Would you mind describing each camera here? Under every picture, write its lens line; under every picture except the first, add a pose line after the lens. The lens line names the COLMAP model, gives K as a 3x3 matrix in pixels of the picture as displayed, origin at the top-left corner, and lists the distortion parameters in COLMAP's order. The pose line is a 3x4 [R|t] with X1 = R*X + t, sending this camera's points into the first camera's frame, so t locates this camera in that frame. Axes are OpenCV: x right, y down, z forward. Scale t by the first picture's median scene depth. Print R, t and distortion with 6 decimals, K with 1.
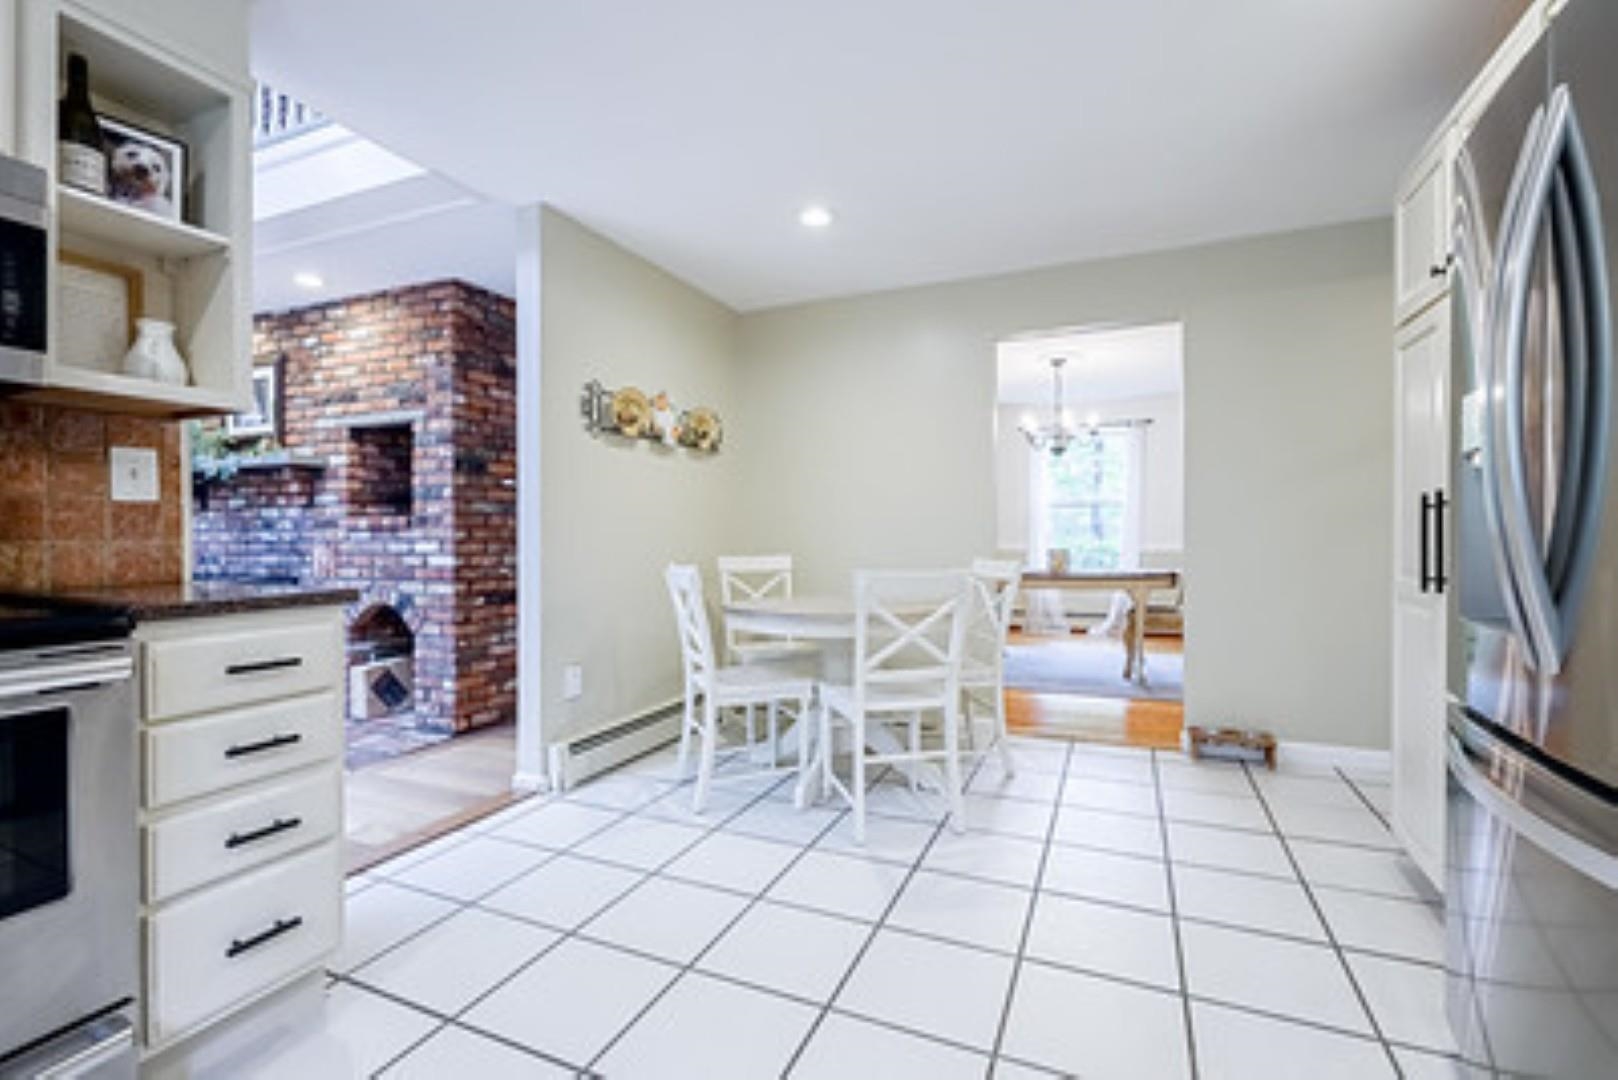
lens RADIAL K [[726.2, 0, 803.3], [0, 726.2, 544.1], [0, 0, 1]] dist [-0.002746, -0.000464]
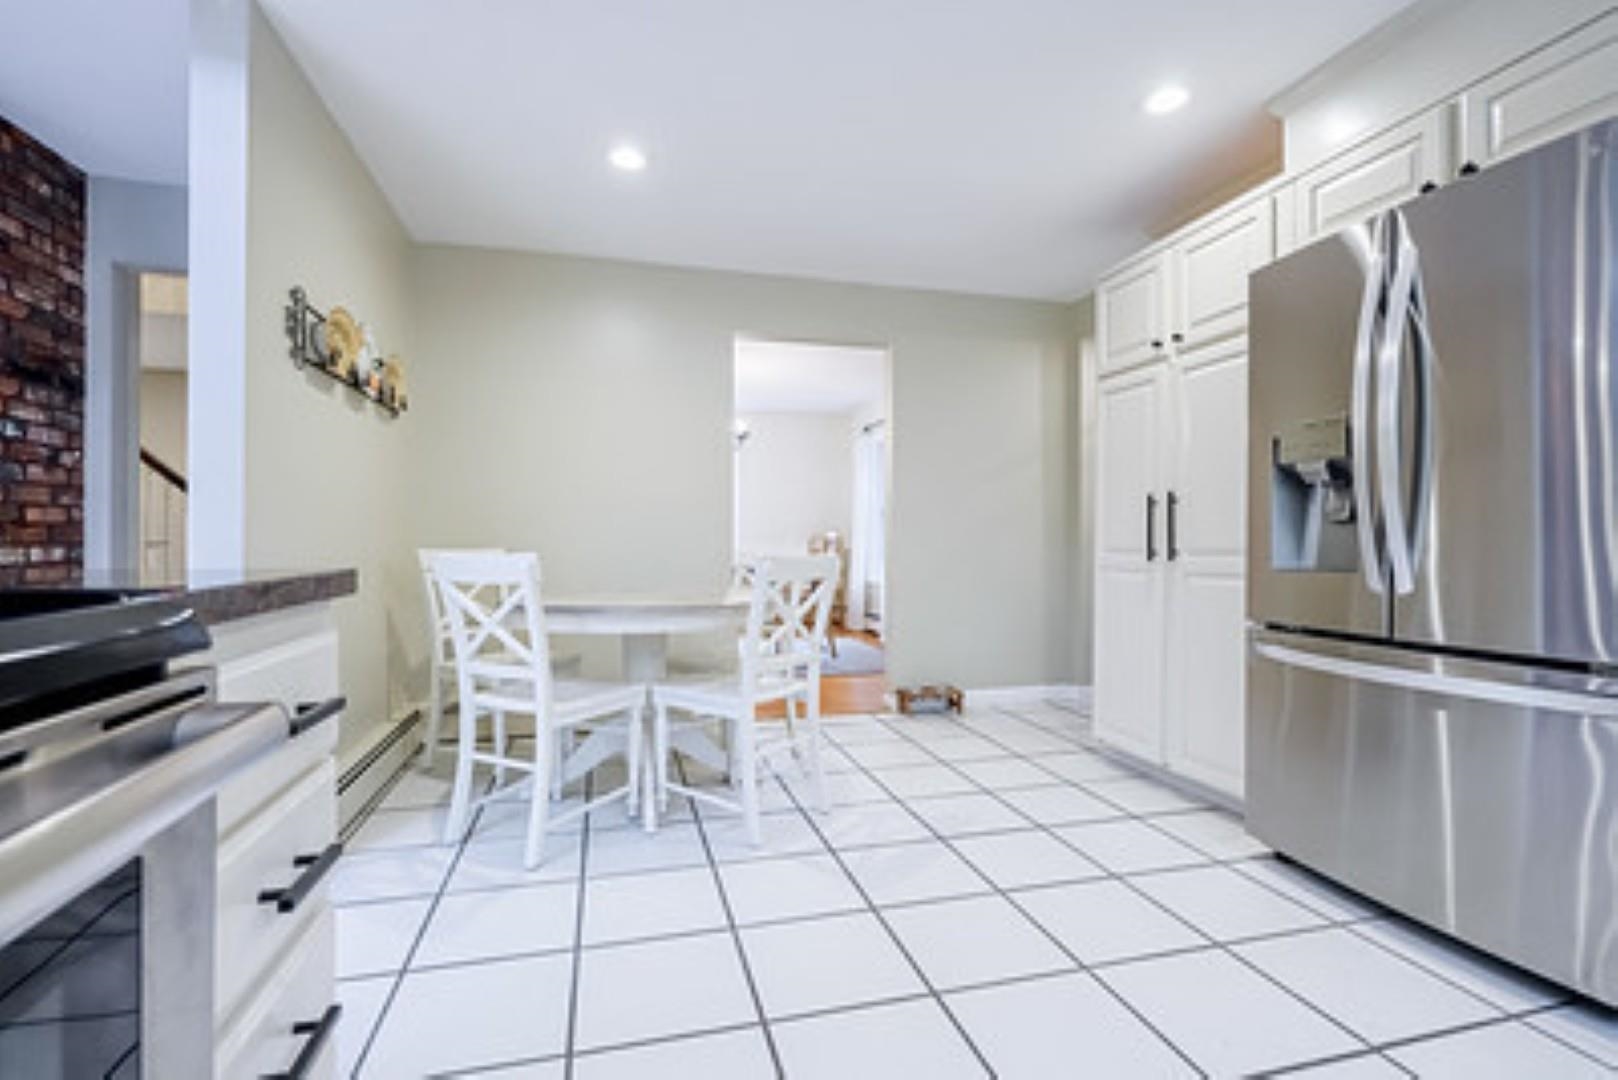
lens RADIAL K [[726.2, 0, 803.3], [0, 726.2, 544.1], [0, 0, 1]] dist [-0.002746, -0.000464]
pose [[0.775010, 0.004471, 0.631933, -0.375731], [0.002217, 0.999950, -0.009794, 0.026425], [-0.631945, 0.008992, 0.774961, 0.187971]]
